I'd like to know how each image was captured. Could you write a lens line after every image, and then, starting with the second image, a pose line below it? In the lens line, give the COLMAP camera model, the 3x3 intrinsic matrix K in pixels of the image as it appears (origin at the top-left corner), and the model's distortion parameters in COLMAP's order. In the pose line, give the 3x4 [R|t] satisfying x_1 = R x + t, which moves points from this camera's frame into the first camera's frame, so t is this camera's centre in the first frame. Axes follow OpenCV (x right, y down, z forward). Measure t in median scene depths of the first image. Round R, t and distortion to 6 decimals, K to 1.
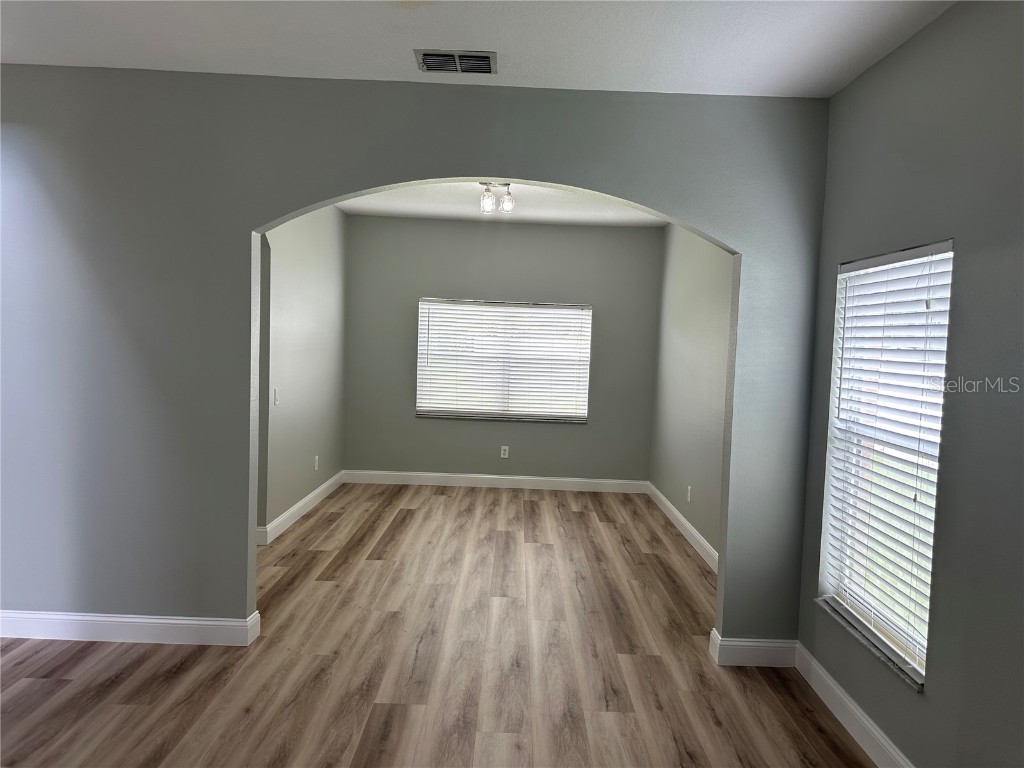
lens RADIAL K [[720.8, 0, 517.4], [0, 720.8, 376.0], [0, 0, 1]] dist [0.086764, -0.103866]
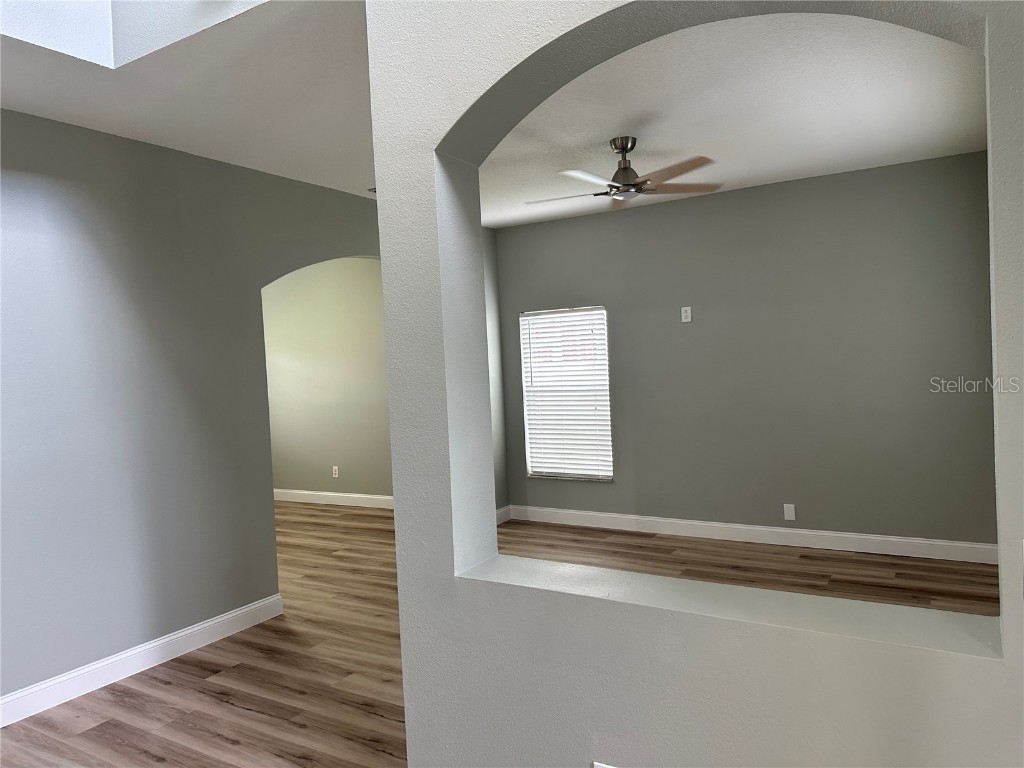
lens RADIAL K [[720.8, 0, 519.7], [0, 720.8, 377.8], [0, 0, 1]] dist [0.086764, -0.103866]
pose [[0.518108, -0.087278, 0.850851, -1.214992], [0.110619, 0.993263, 0.034527, -0.037083], [-0.848132, 0.076232, 0.524272, -0.048933]]
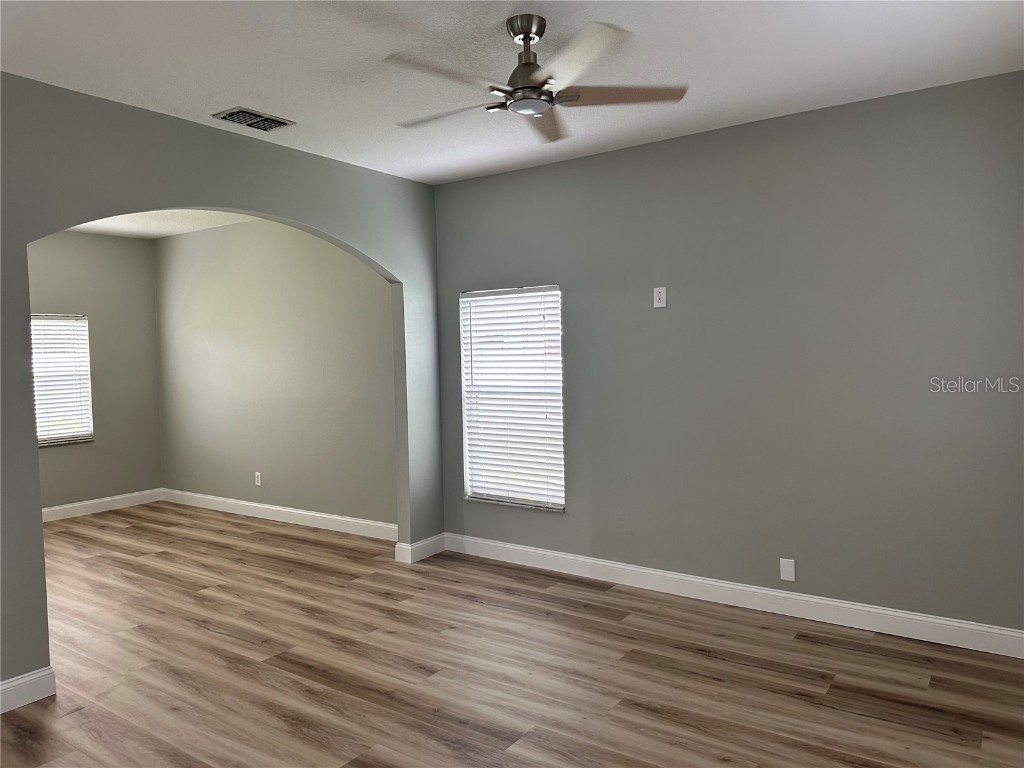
lens RADIAL K [[720.8, 0, 513.7], [0, 720.8, 384.1], [0, 0, 1]] dist [0.086764, -0.103866]
pose [[0.577097, -0.091048, 0.811584, -0.761111], [0.086760, 0.994977, 0.049930, -0.017117], [-0.812054, 0.041598, 0.582098, -0.027584]]
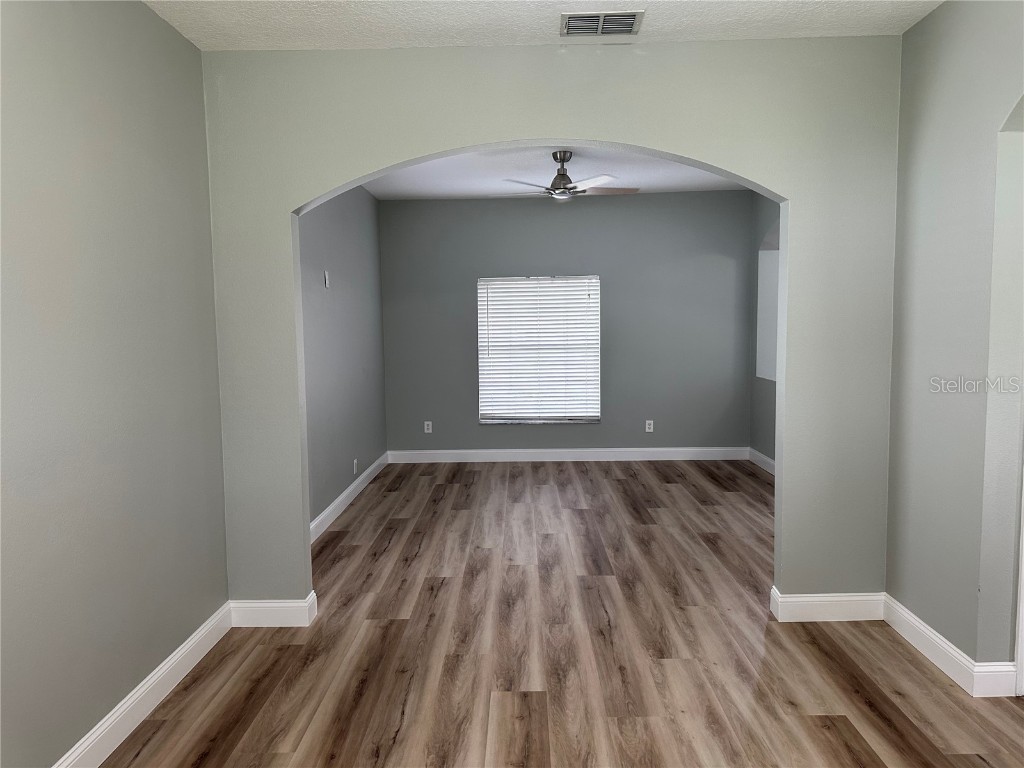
lens RADIAL K [[720.8, 0, 502.1], [0, 720.8, 385.4], [0, 0, 1]] dist [0.086764, -0.103866]
pose [[-0.999344, -0.023284, 0.027743, -0.011794], [-0.019168, 0.989916, 0.140352, -0.081757], [-0.030731, 0.139728, -0.989713, 2.007678]]
